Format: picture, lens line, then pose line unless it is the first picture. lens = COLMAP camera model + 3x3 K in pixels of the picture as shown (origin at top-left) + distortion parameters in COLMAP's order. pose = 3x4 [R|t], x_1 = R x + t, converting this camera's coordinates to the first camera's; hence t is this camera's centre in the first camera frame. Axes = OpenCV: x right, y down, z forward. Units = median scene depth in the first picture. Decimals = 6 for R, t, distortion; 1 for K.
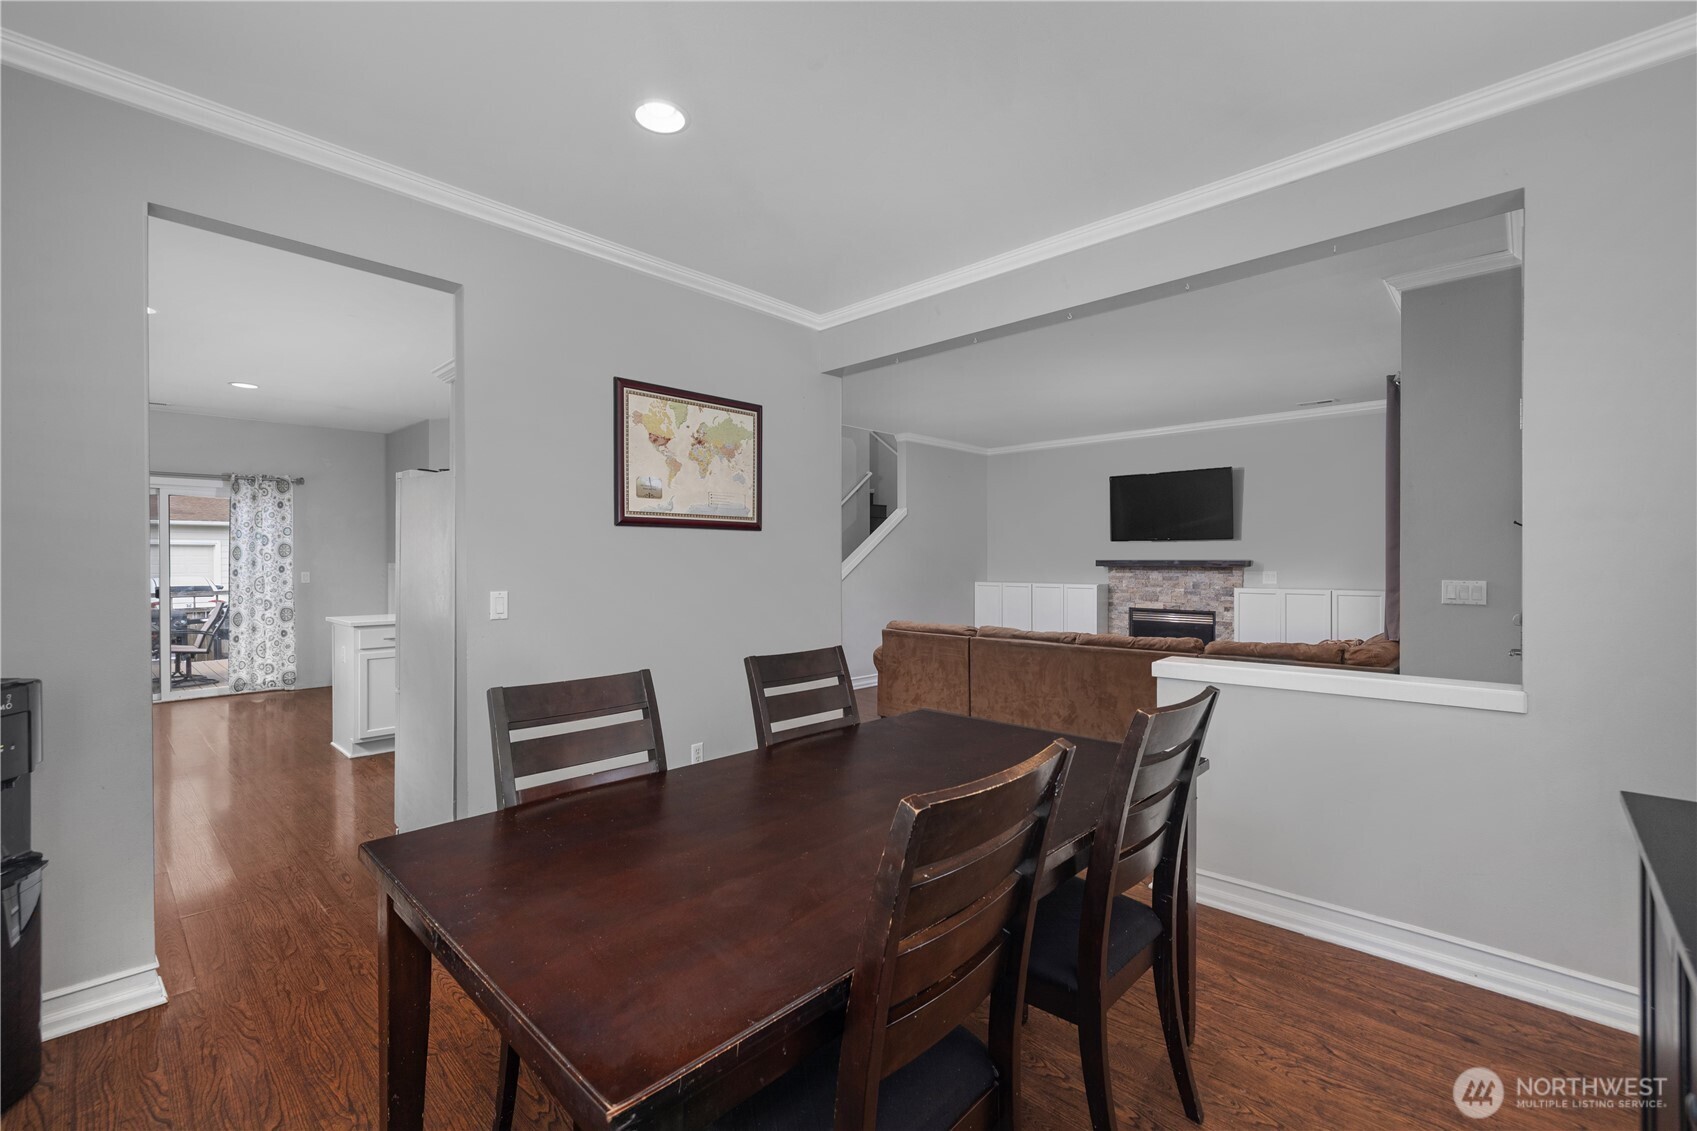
lens RADIAL K [[753.2, 0, 852.4], [0, 753.2, 563.2], [0, 0, 1]] dist [-0.004174, 0.000120]
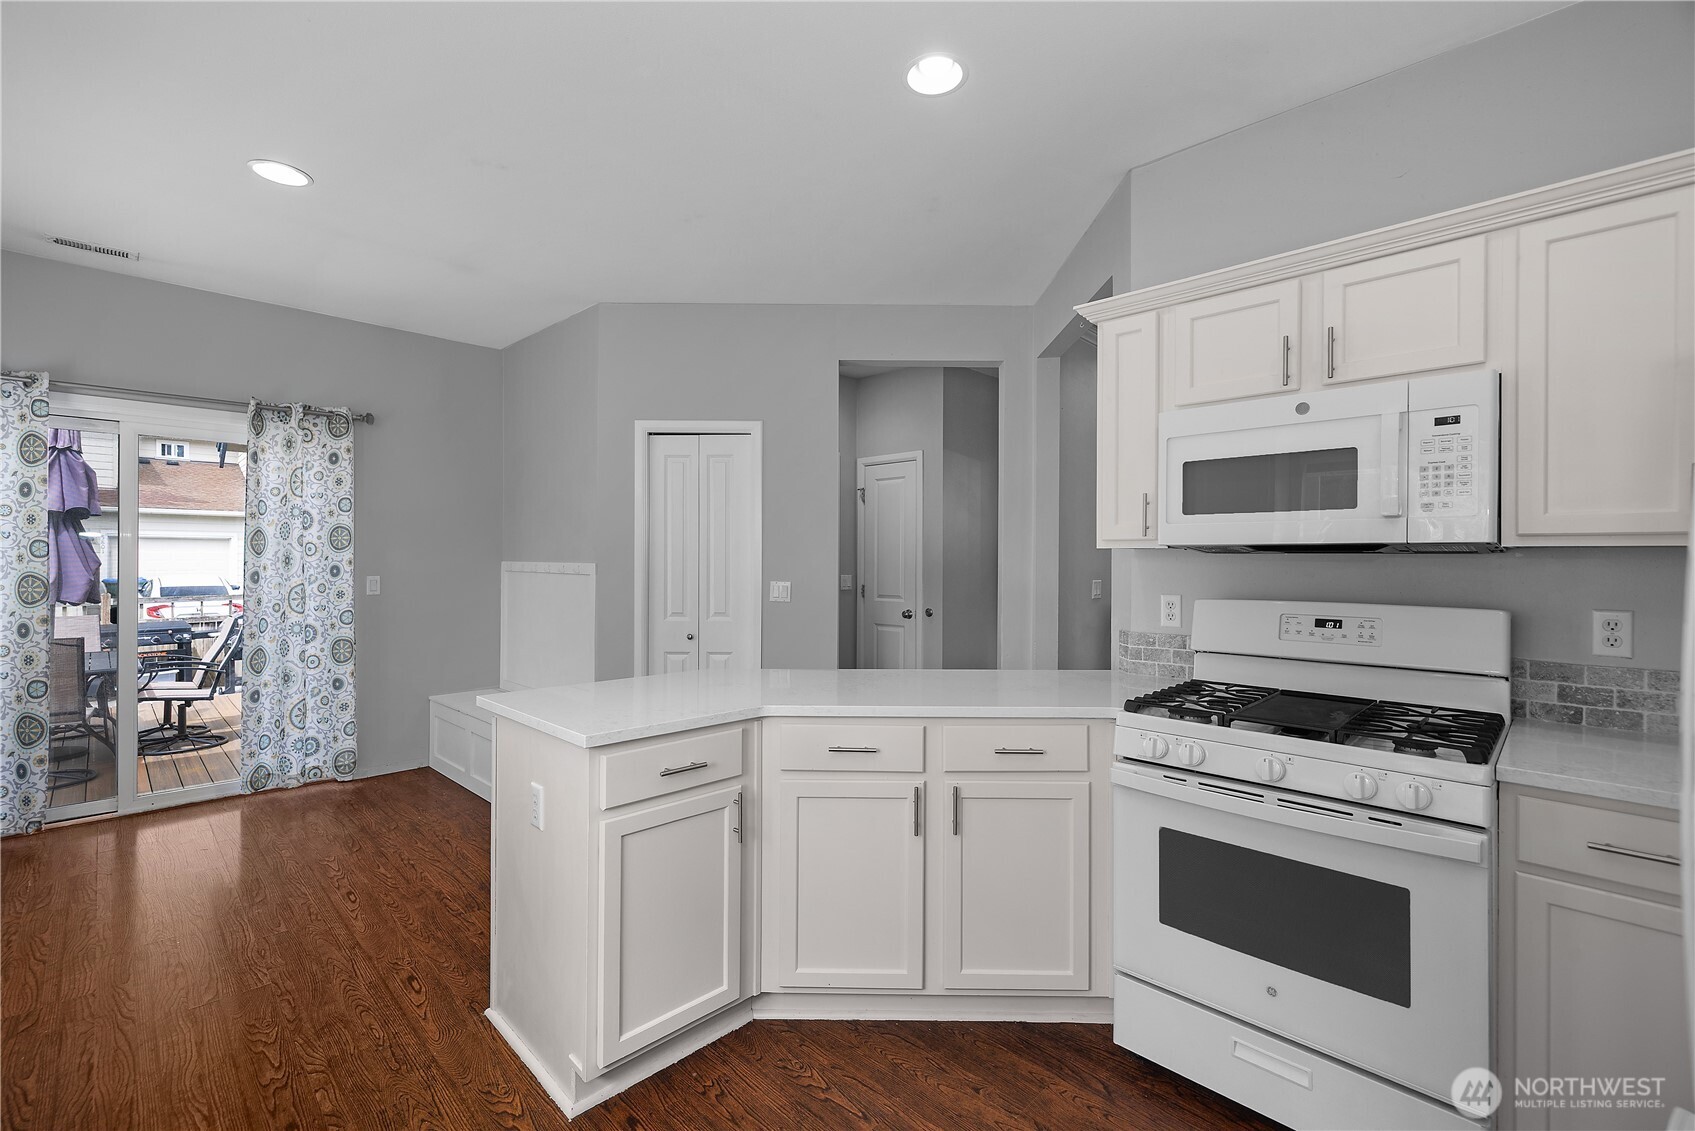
lens RADIAL K [[752.3, 0, 838.7], [0, 752.3, 559.7], [0, 0, 1]] dist [-0.004174, 0.000120]
pose [[0.999645, 0.007883, -0.025435, -0.369017], [-0.008016, 0.999955, -0.005120, -0.000856], [0.025393, 0.005322, 0.999663, 0.447481]]
